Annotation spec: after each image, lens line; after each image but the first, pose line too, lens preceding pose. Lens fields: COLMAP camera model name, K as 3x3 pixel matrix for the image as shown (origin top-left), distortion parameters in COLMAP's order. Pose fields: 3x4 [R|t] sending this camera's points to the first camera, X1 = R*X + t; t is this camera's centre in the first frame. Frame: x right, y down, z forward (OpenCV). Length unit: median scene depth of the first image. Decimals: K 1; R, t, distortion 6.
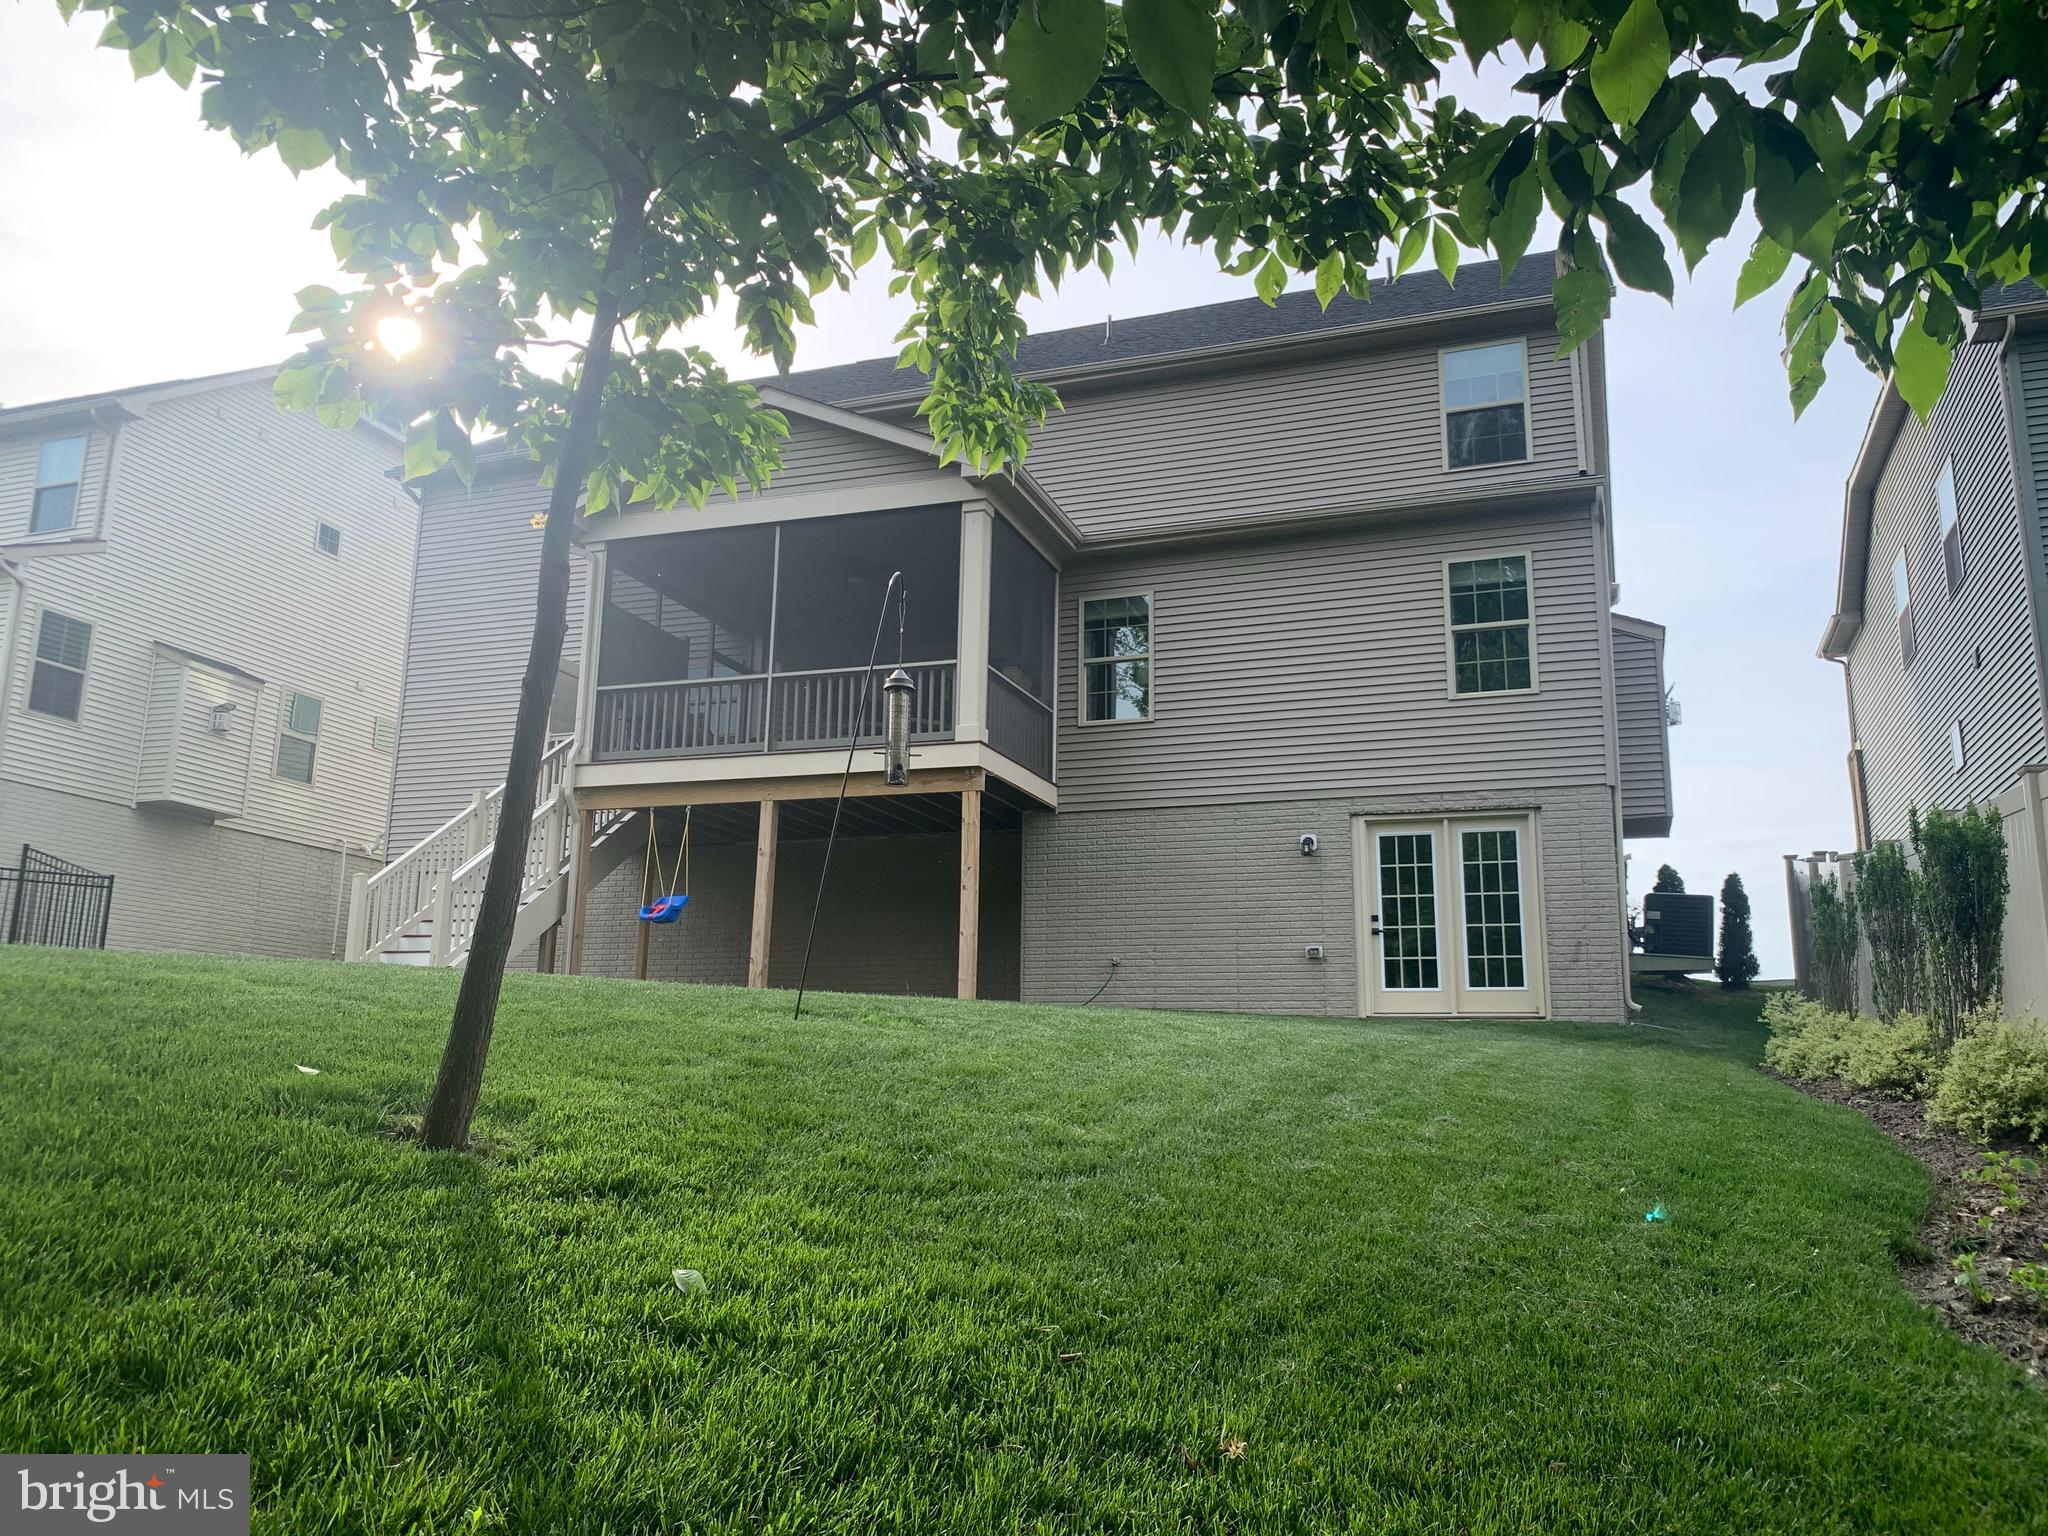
lens RADIAL K [[1545.1, 0, 1026.2], [0, 1545.1, 759.3], [0, 0, 1]] dist [0.038787, -0.043459]
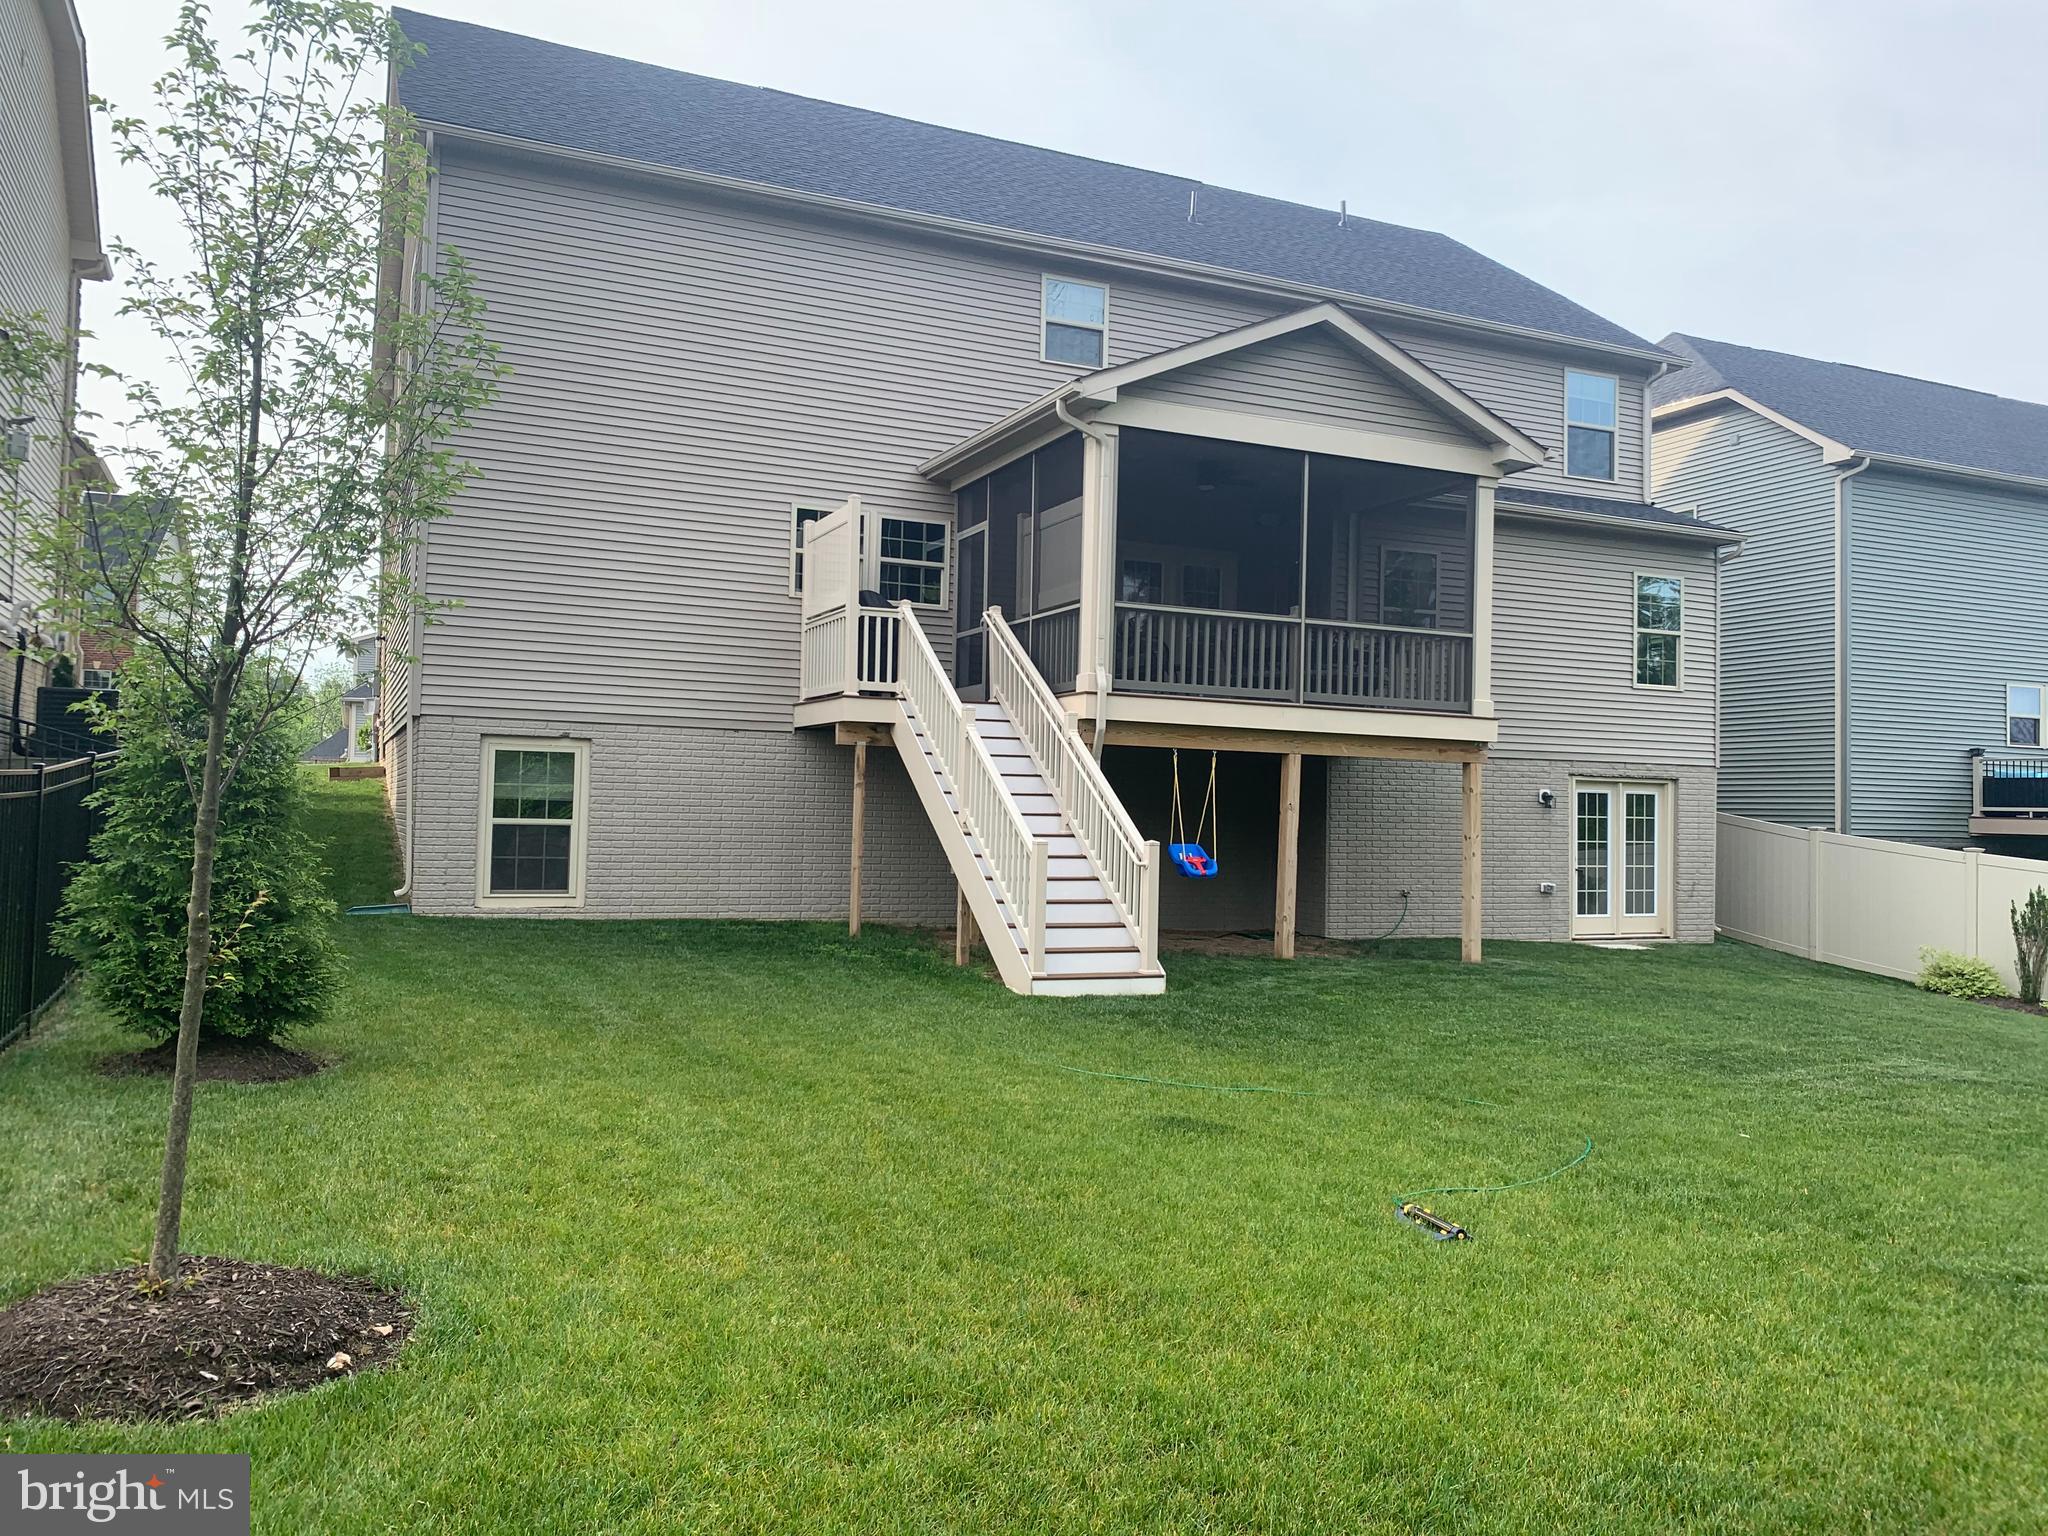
lens RADIAL K [[1545.1, 0, 1026.2], [0, 1545.1, 759.3], [0, 0, 1]] dist [0.038787, -0.043459]
pose [[0.723629, 0.023170, 0.689800, -0.954306], [-0.168291, 0.975194, 0.143787, -0.080684], [-0.669357, -0.220136, 0.709578, 0.425833]]
